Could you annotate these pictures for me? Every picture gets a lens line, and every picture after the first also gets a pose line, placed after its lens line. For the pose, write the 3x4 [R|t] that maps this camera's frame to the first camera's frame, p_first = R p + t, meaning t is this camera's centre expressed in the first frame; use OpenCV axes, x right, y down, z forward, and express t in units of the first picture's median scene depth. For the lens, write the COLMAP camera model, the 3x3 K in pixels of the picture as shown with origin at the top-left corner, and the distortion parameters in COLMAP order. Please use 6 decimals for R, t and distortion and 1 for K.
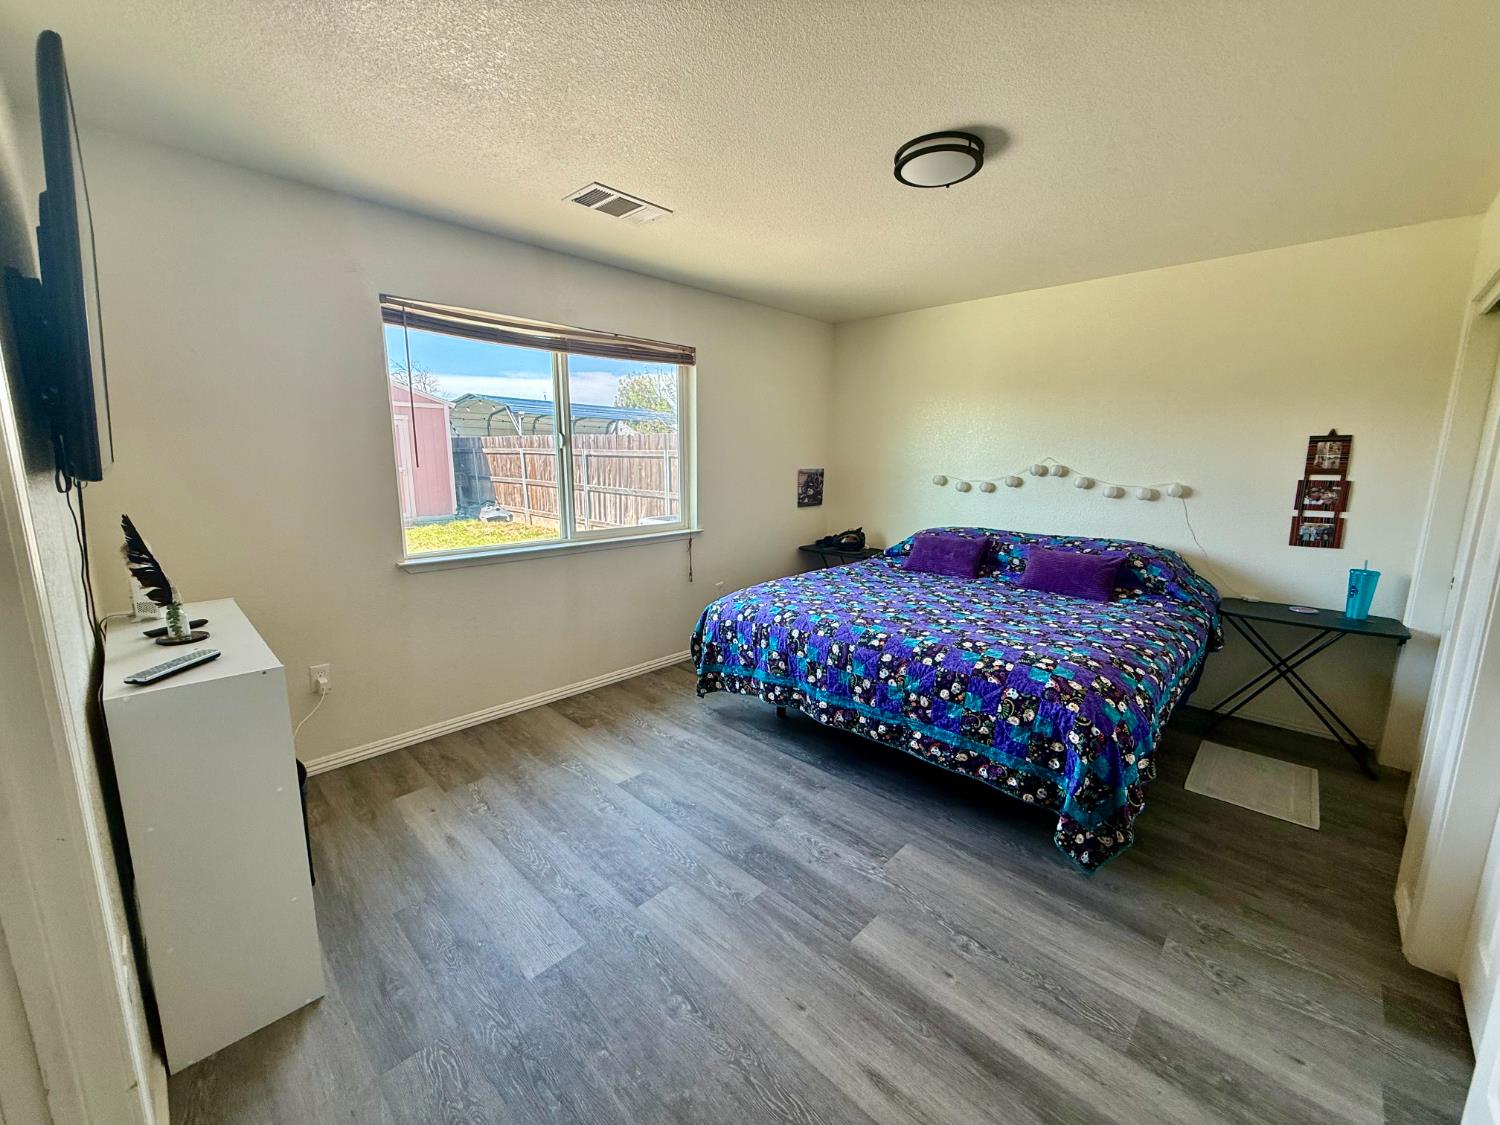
lens RADIAL K [[599.2, 0, 750.0], [0, 599.2, 562.5], [0, 0, 1]] dist [-0.002231, -0.000129]
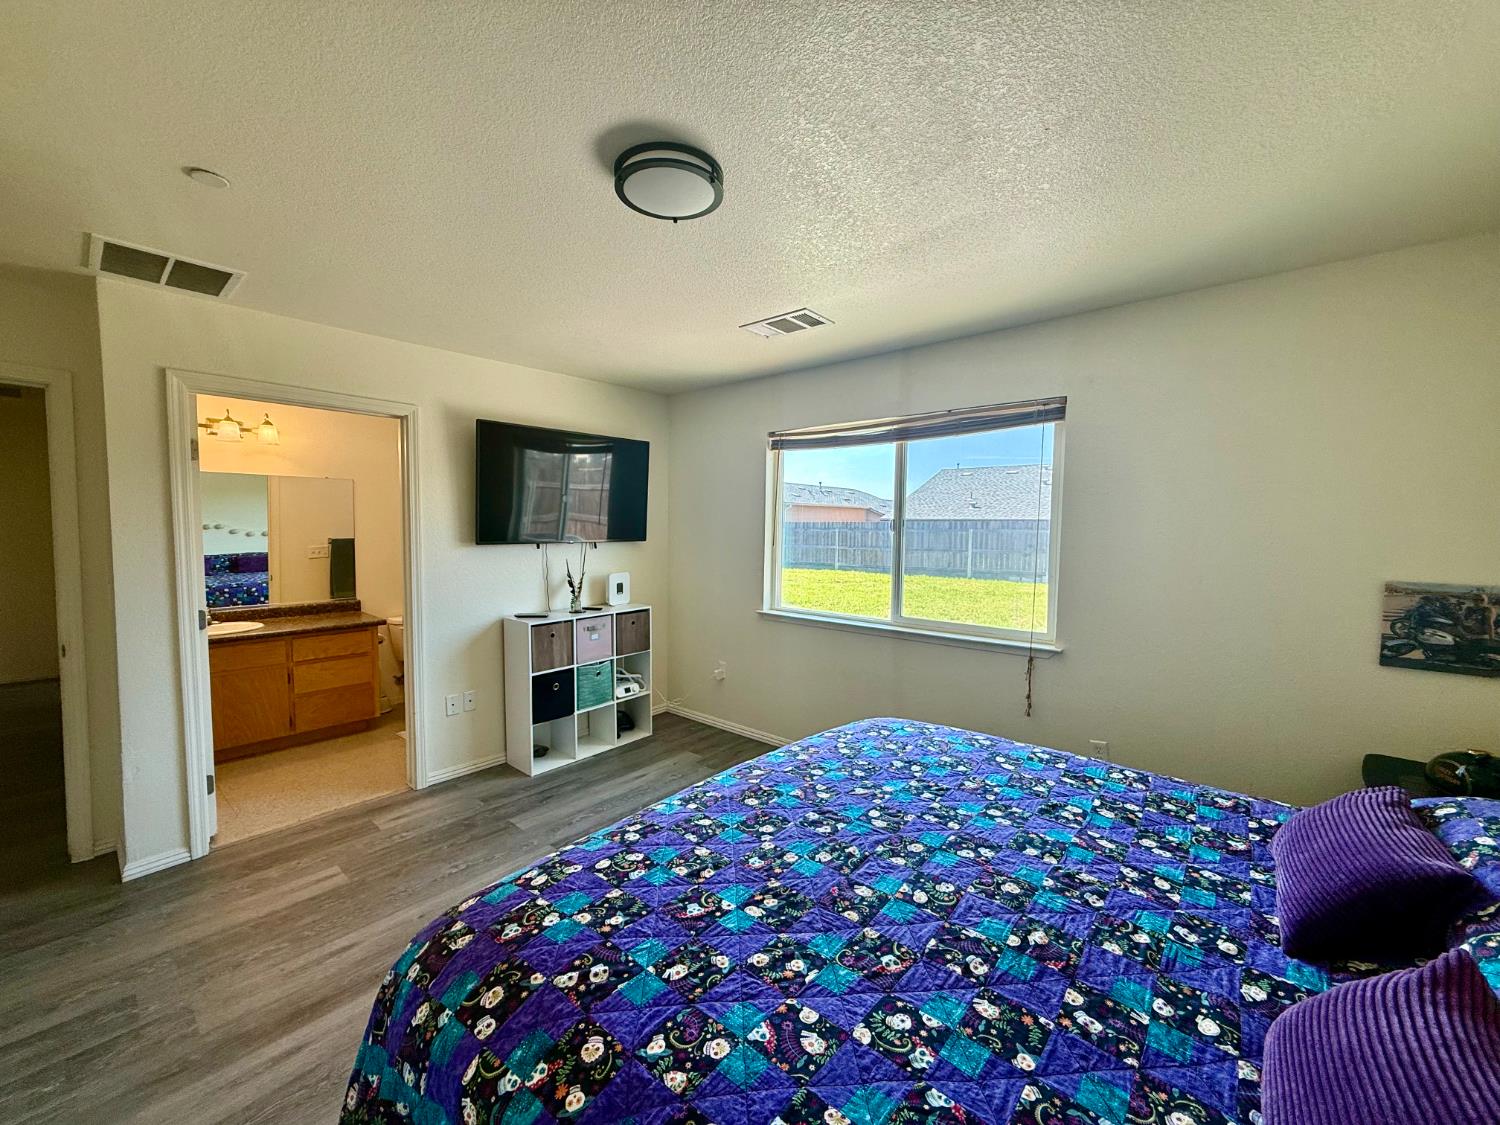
lens RADIAL K [[599.2, 0, 750.0], [0, 599.2, 562.5], [0, 0, 1]] dist [-0.002231, -0.000129]
pose [[0.055099, 0.057964, -0.996797, 0.895326], [-0.182877, 0.982012, 0.046995, -0.185363], [0.981591, 0.179701, 0.064709, 0.899012]]
